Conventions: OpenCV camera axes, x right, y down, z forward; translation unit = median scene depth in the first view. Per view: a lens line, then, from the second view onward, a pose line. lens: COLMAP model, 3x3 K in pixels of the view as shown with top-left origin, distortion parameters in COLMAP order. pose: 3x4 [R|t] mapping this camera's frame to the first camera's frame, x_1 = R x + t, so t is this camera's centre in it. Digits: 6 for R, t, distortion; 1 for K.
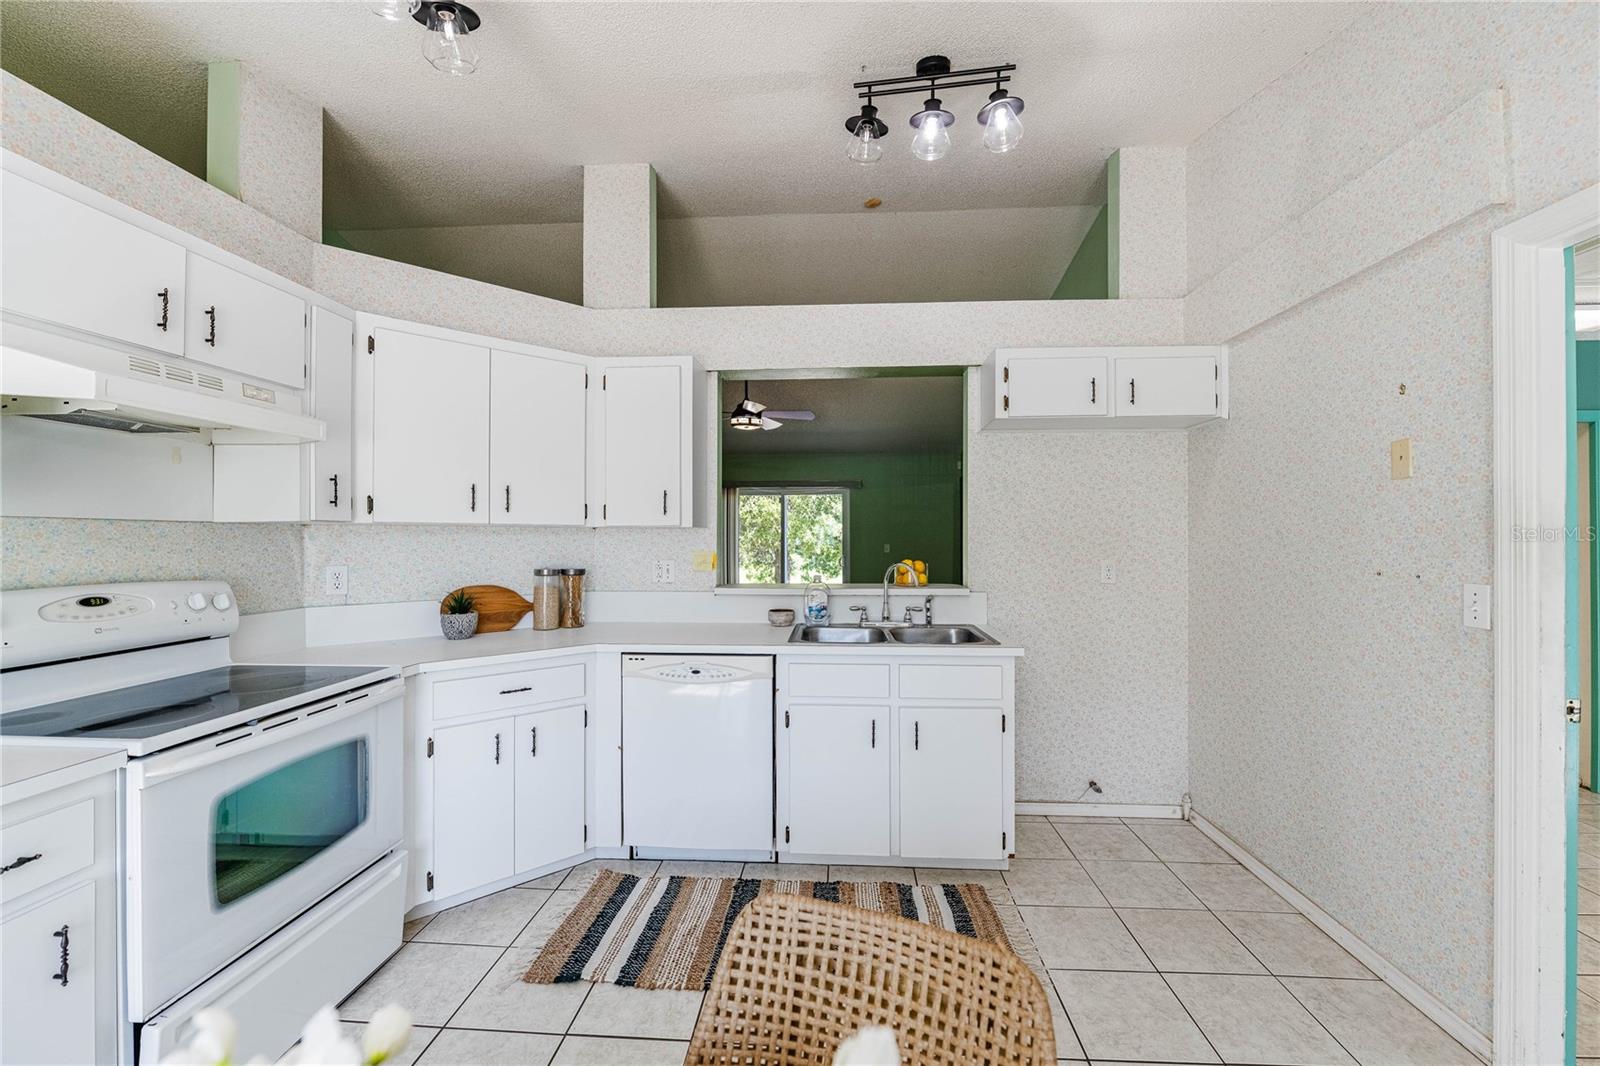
lens RADIAL K [[644.2, 0, 801.6], [0, 644.2, 530.9], [0, 0, 1]] dist [-0.004449, -0.001325]
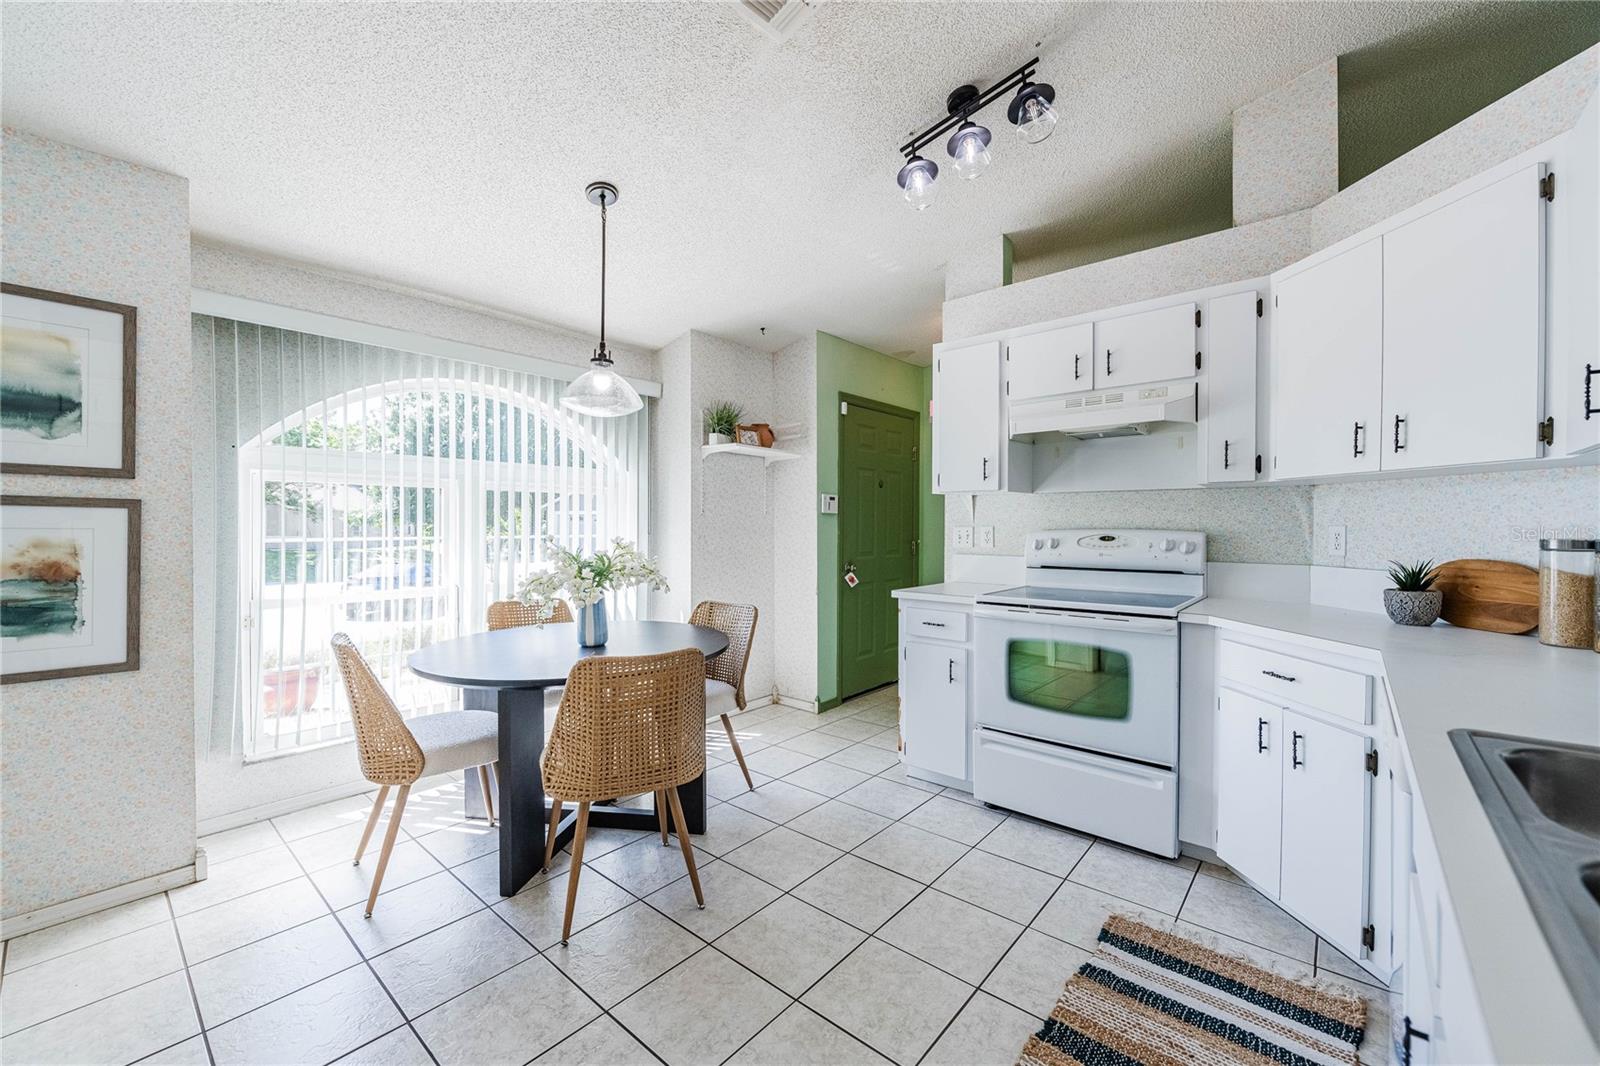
lens RADIAL K [[644.2, 0, 795.0], [0, 644.2, 530.8], [0, 0, 1]] dist [-0.004449, -0.001325]
pose [[-0.617473, 0.008135, -0.786550, 0.566257], [0.008907, 0.999955, 0.003350, 0.054244], [0.786542, -0.004937, -0.617518, 1.005157]]
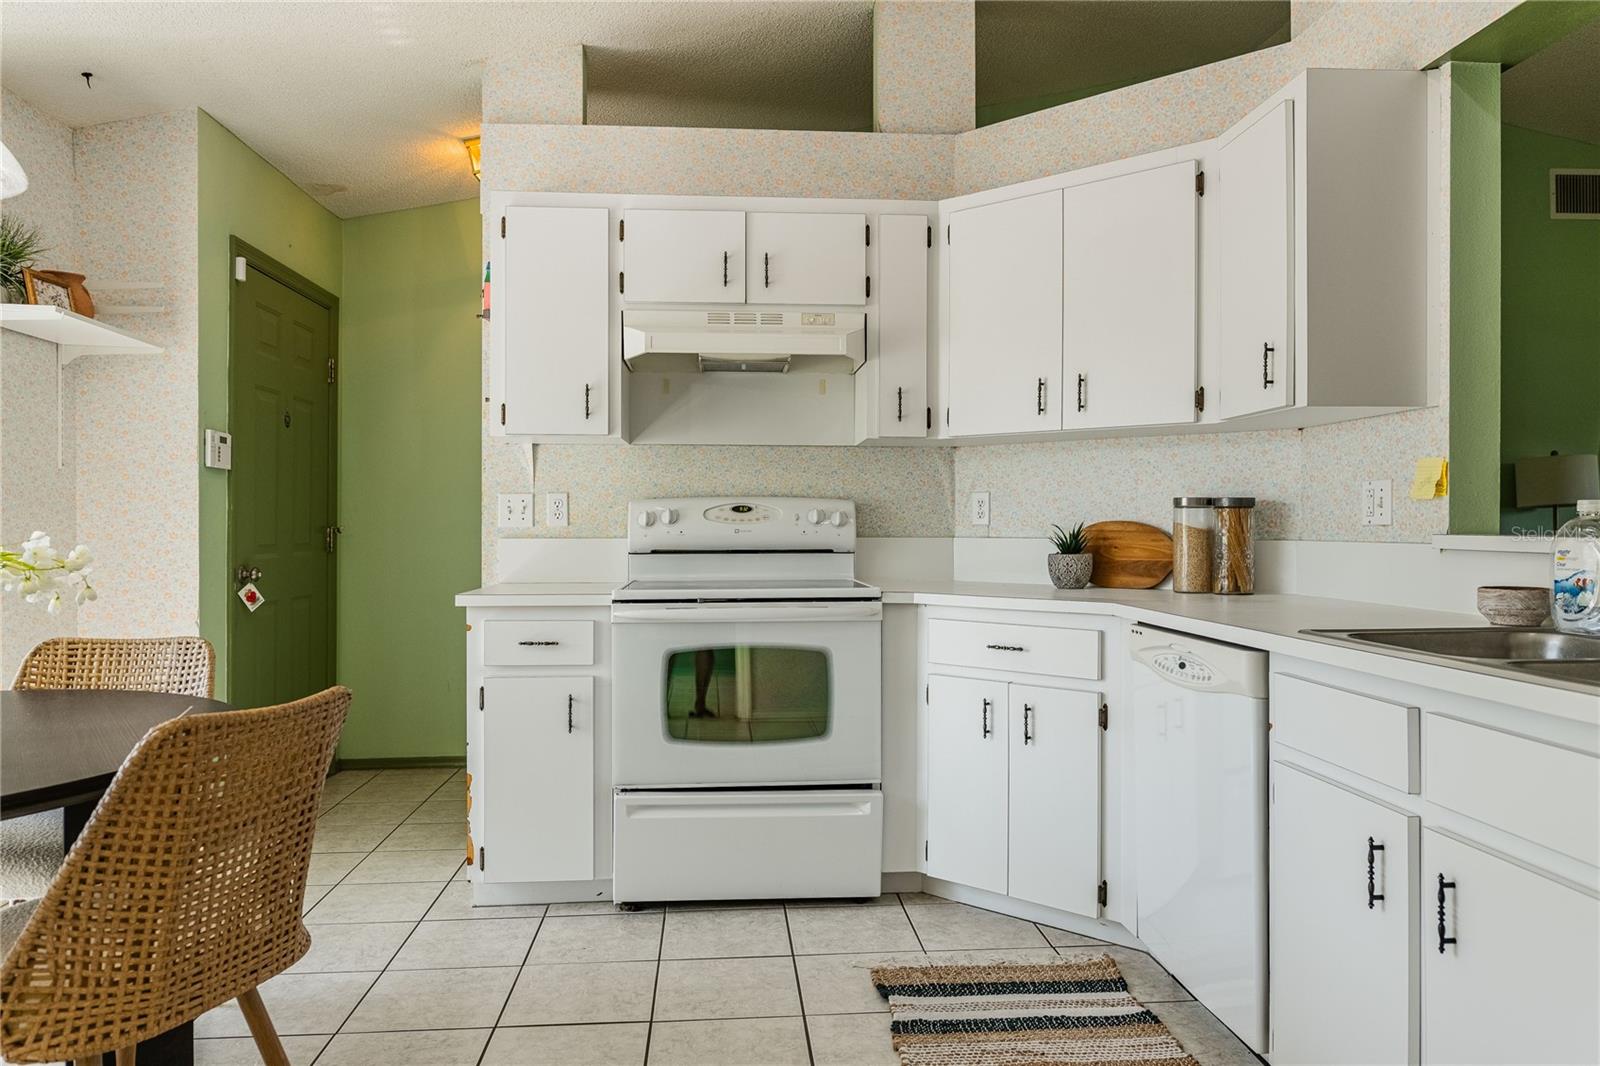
lens RADIAL K [[1104.1, 0, 803.3], [0, 1104.1, 528.2], [0, 0, 1]] dist [-0.002828, 0.003132]
pose [[0.130805, 0.002403, -0.991405, 0.777654], [0.009203, 0.999951, 0.003638, 0.100982], [0.991365, -0.009600, 0.130776, 0.592668]]
